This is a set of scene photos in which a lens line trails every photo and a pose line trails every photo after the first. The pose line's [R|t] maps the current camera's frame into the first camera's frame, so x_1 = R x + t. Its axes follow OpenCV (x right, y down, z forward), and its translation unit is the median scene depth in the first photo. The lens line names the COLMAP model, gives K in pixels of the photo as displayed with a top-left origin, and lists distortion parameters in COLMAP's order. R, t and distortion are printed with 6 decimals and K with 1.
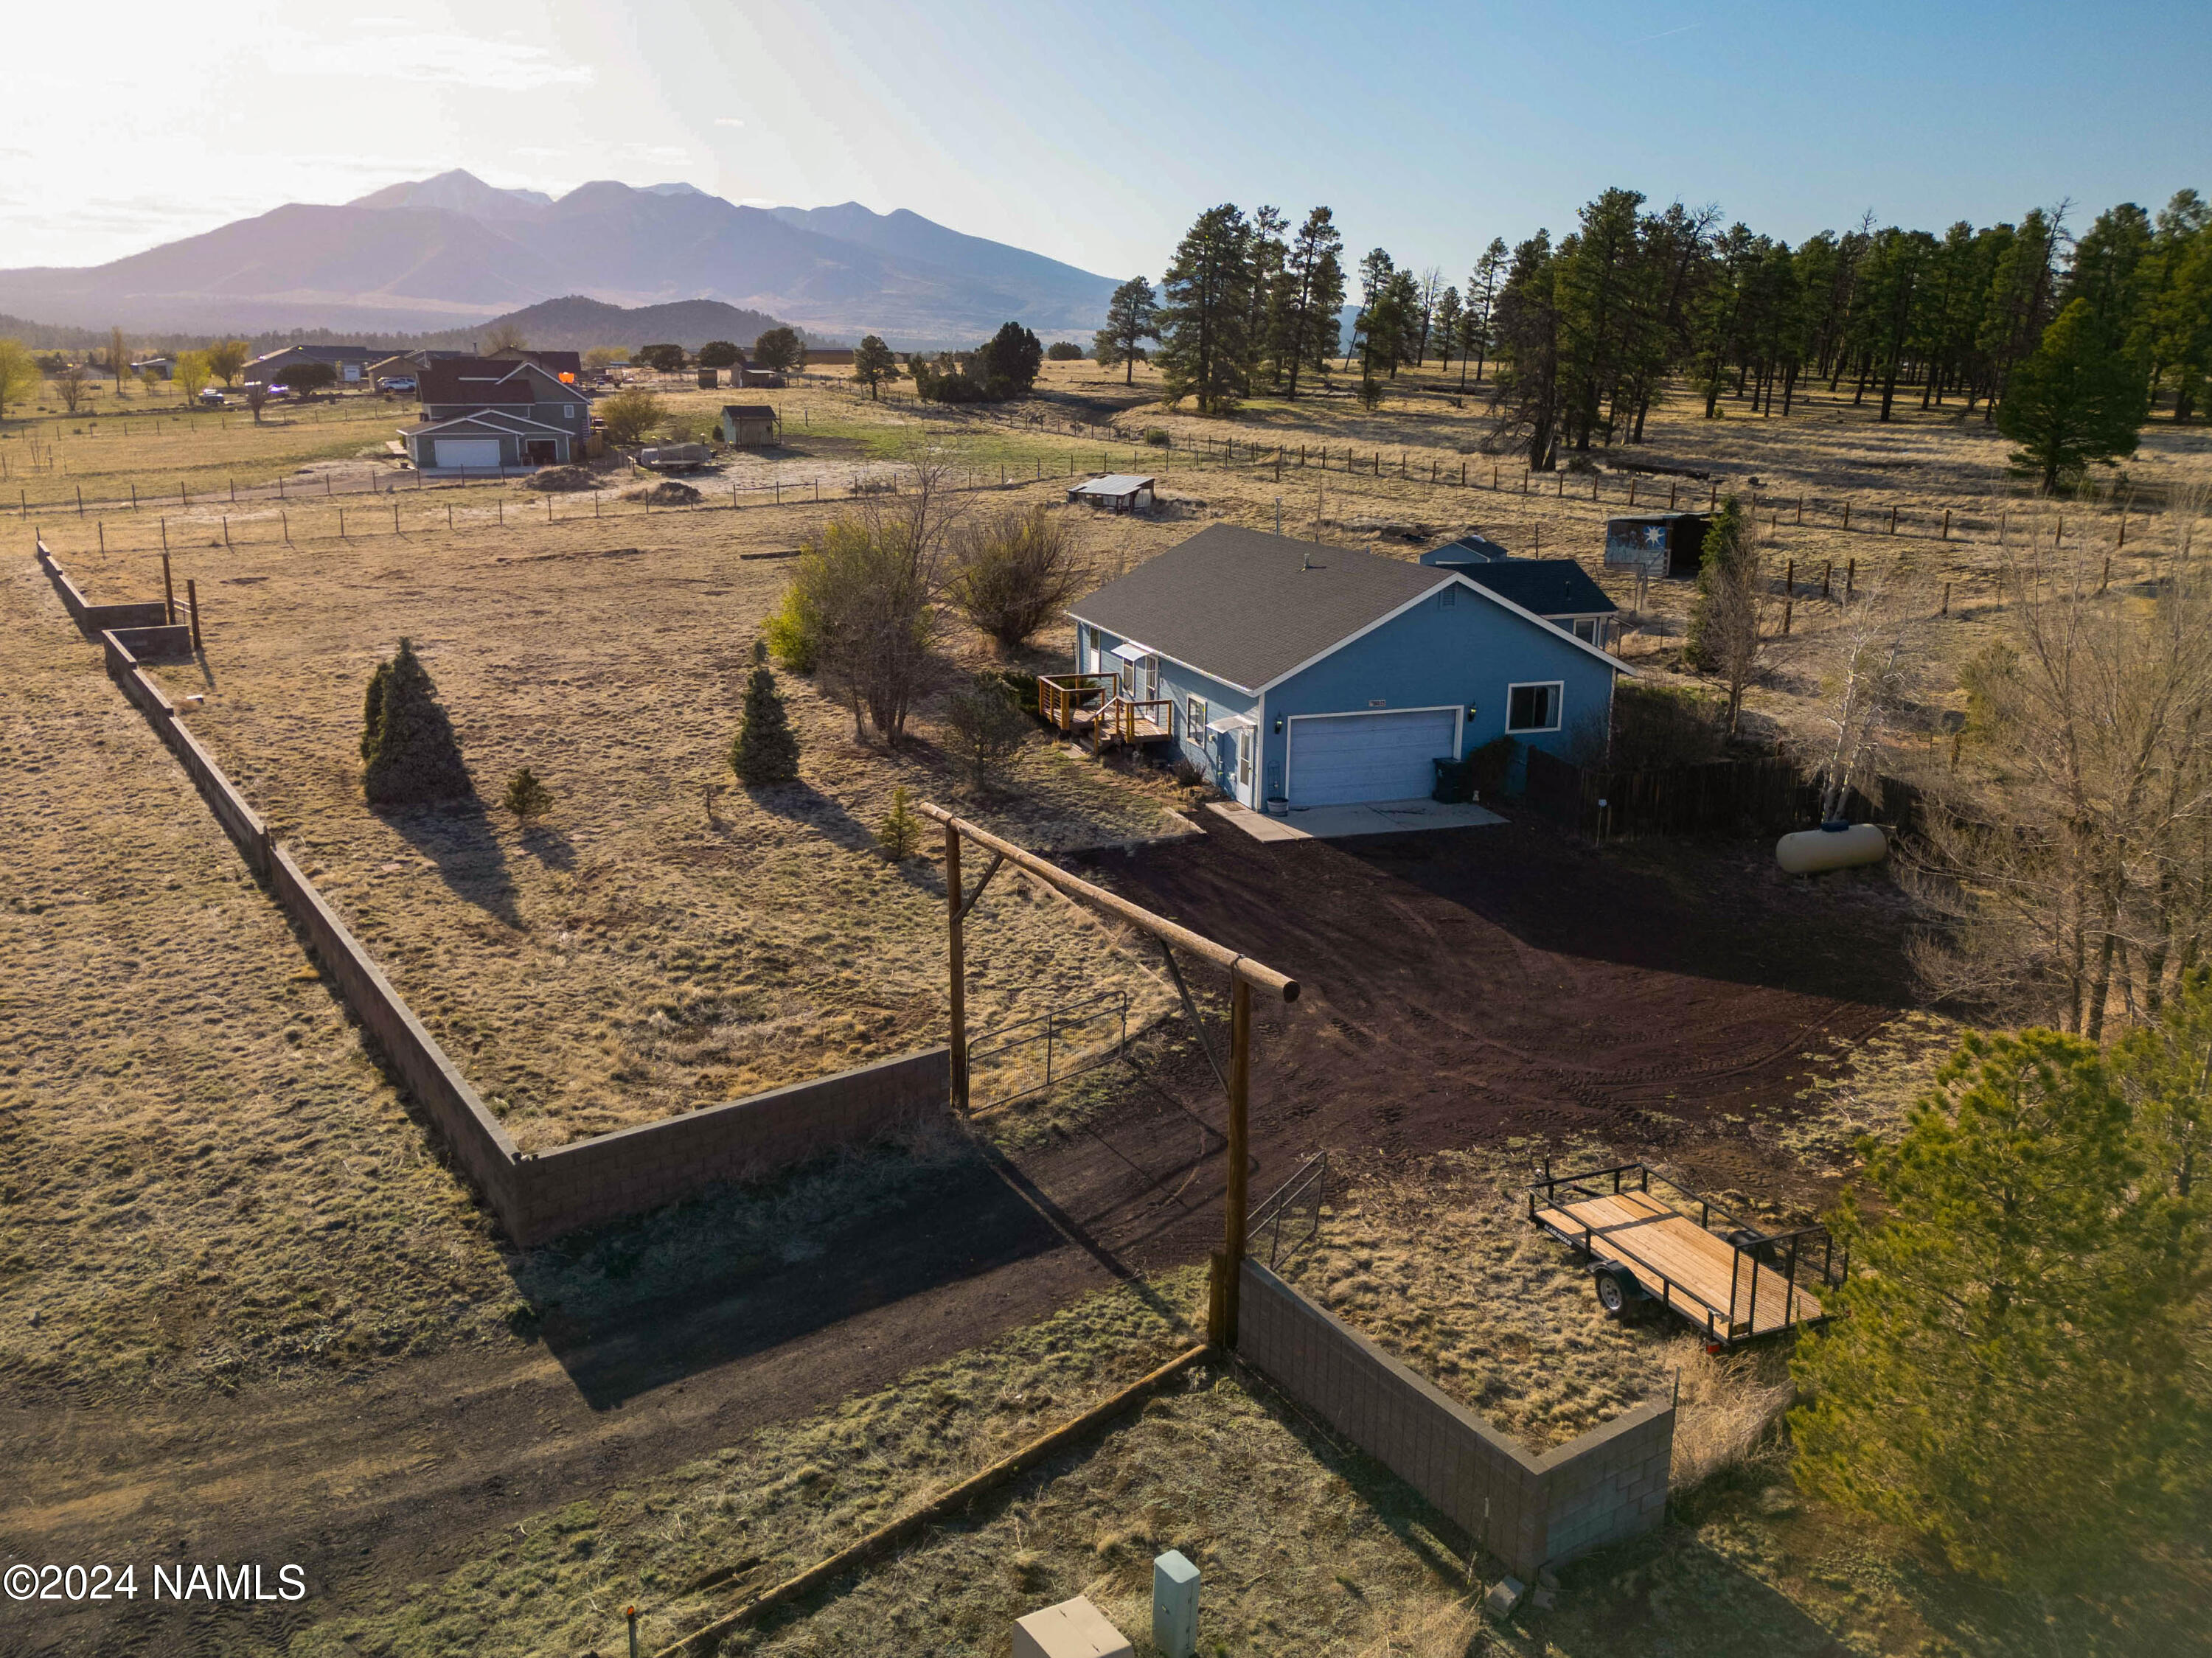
lens RADIAL K [[1670.4, 0, 1053.4], [0, 1670.4, 769.7], [0, 0, 1]] dist [0.041726, -0.011107]
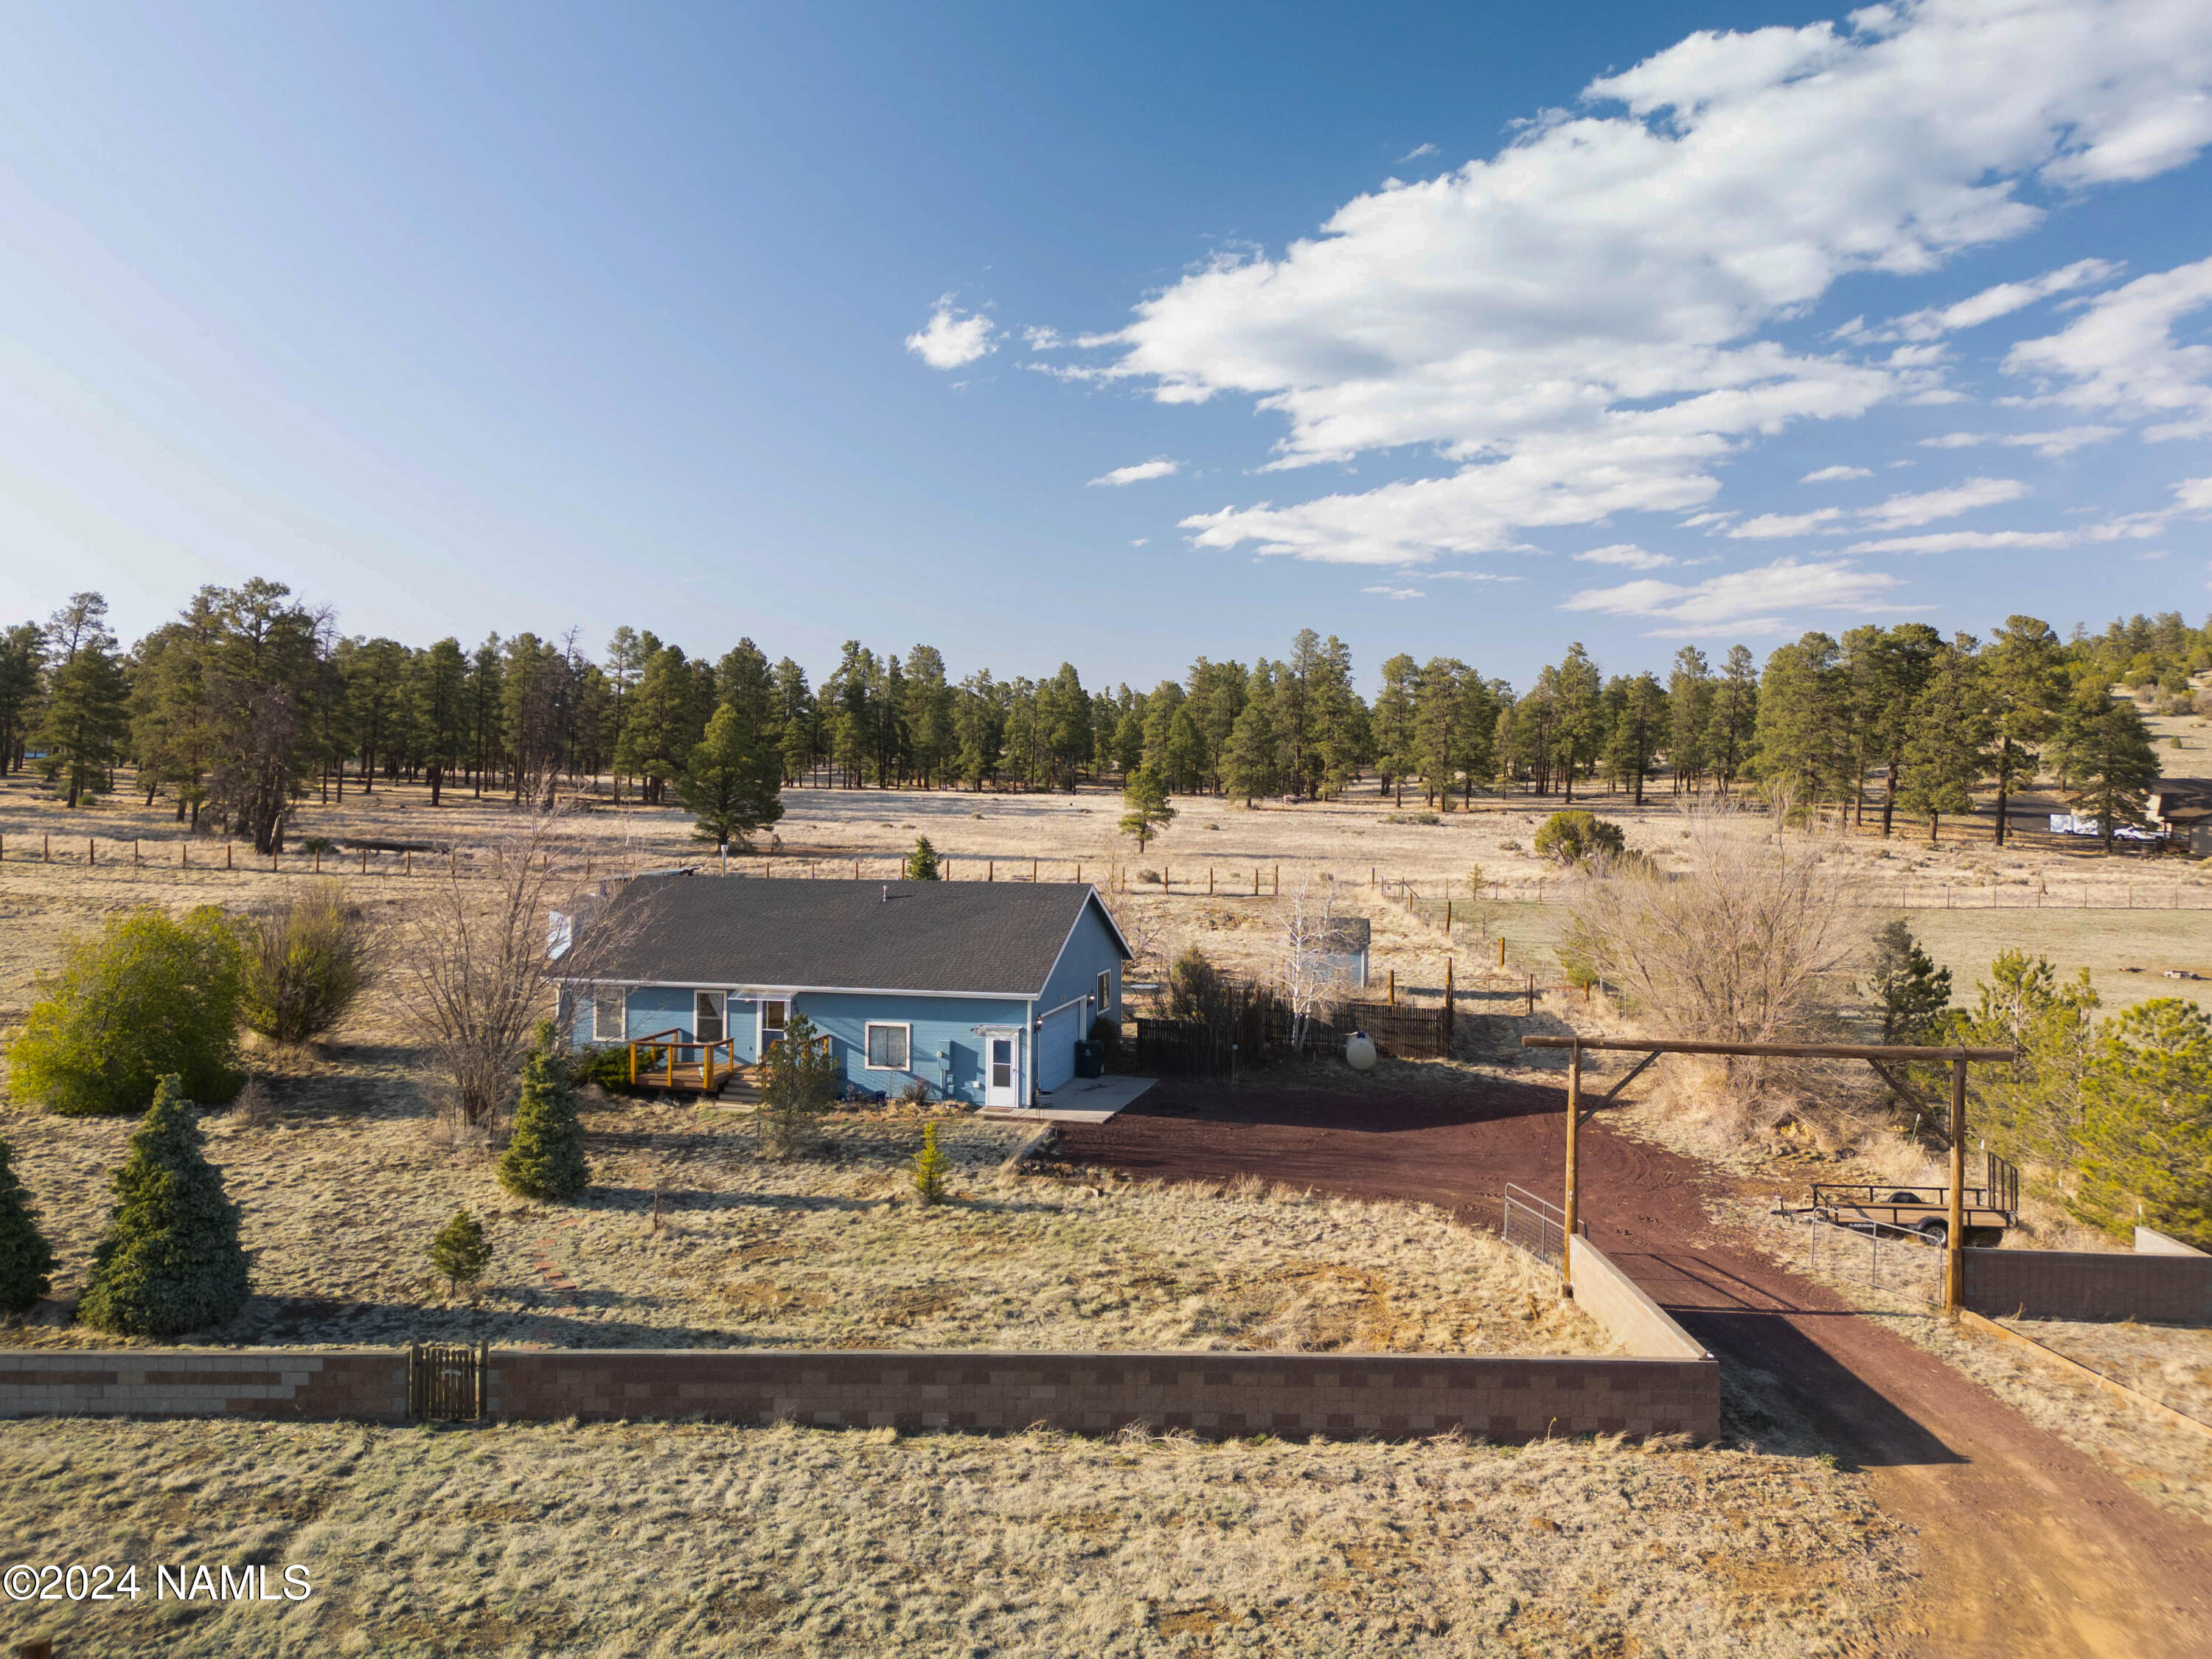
lens RADIAL K [[1670.5, 0, 1053.4], [0, 1670.5, 770.2], [0, 0, 1]] dist [0.041726, -0.011107]
pose [[0.524979, 0.008952, 0.851068, -0.273527], [0.191179, 0.973152, -0.128164, -0.015741], [-0.829366, 0.229990, 0.509173, 0.127168]]
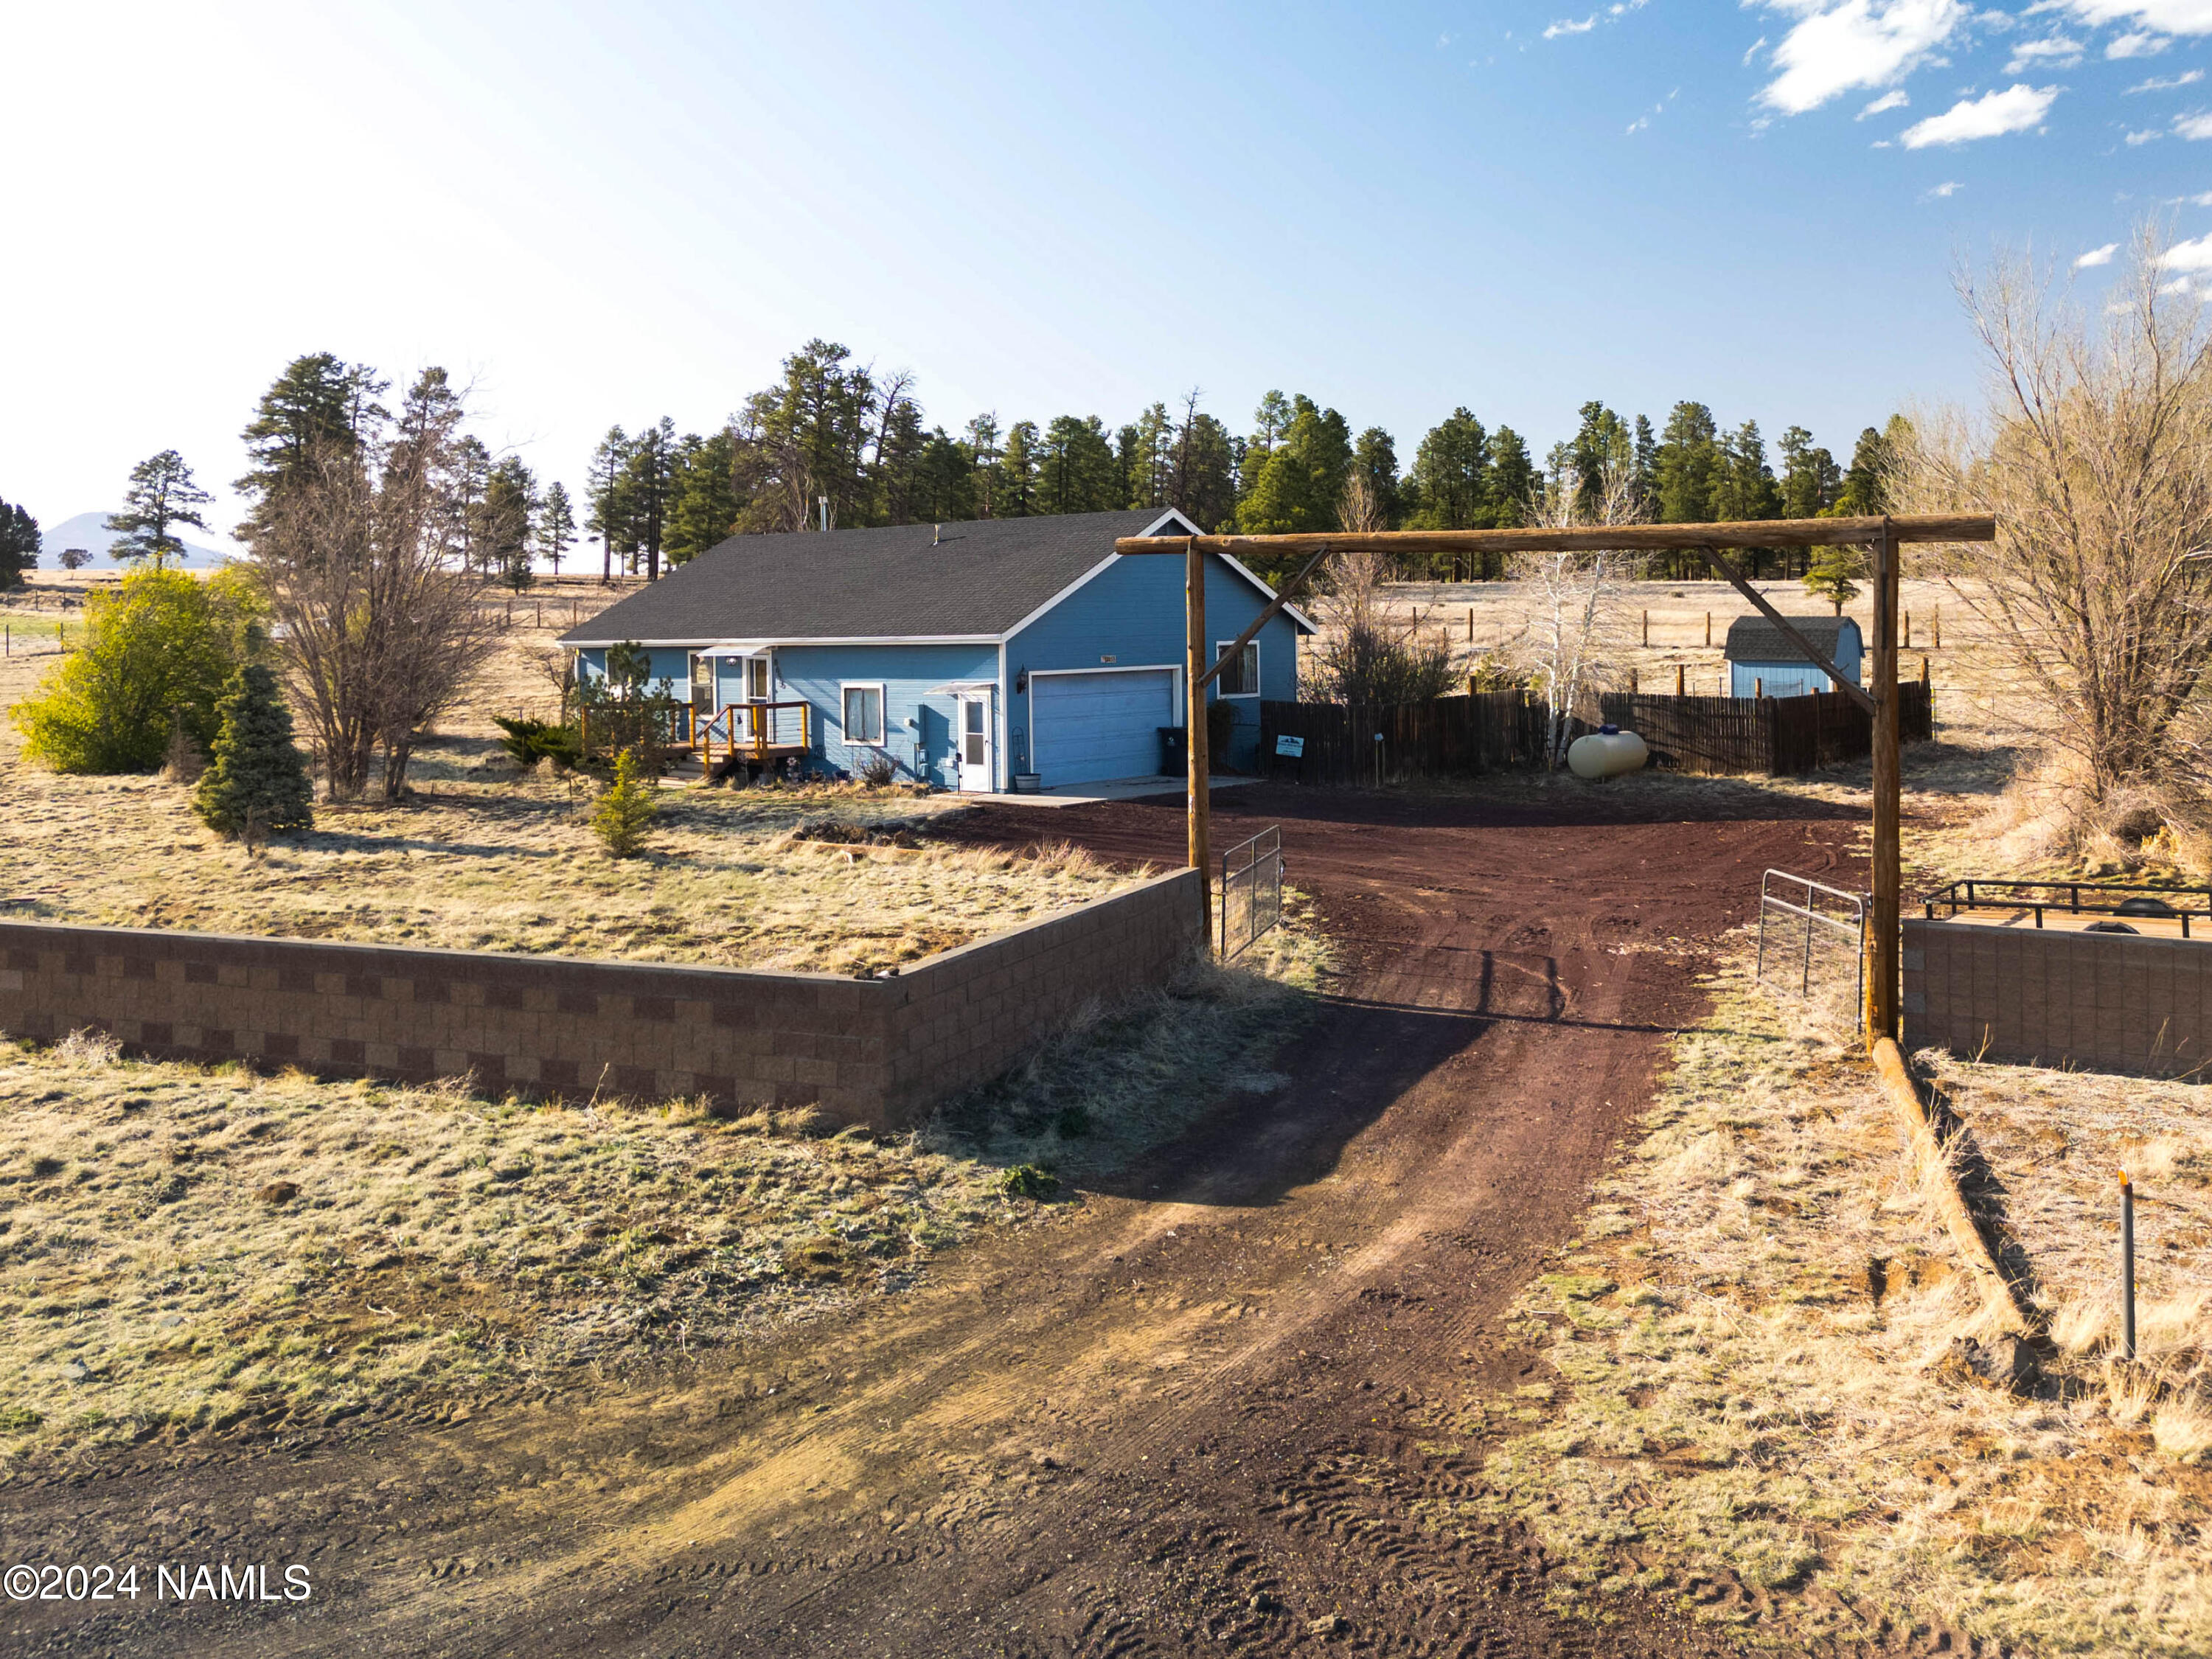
lens RADIAL K [[1921.5, 0, 1115.8], [0, 1921.5, 685.0], [0, 0, 1]] dist [0.052833, -0.009990]
pose [[0.842102, -0.028128, 0.538584, -0.111138], [0.140264, 0.975696, -0.168352, 0.046665], [-0.520759, 0.217314, 0.825581, 0.067442]]
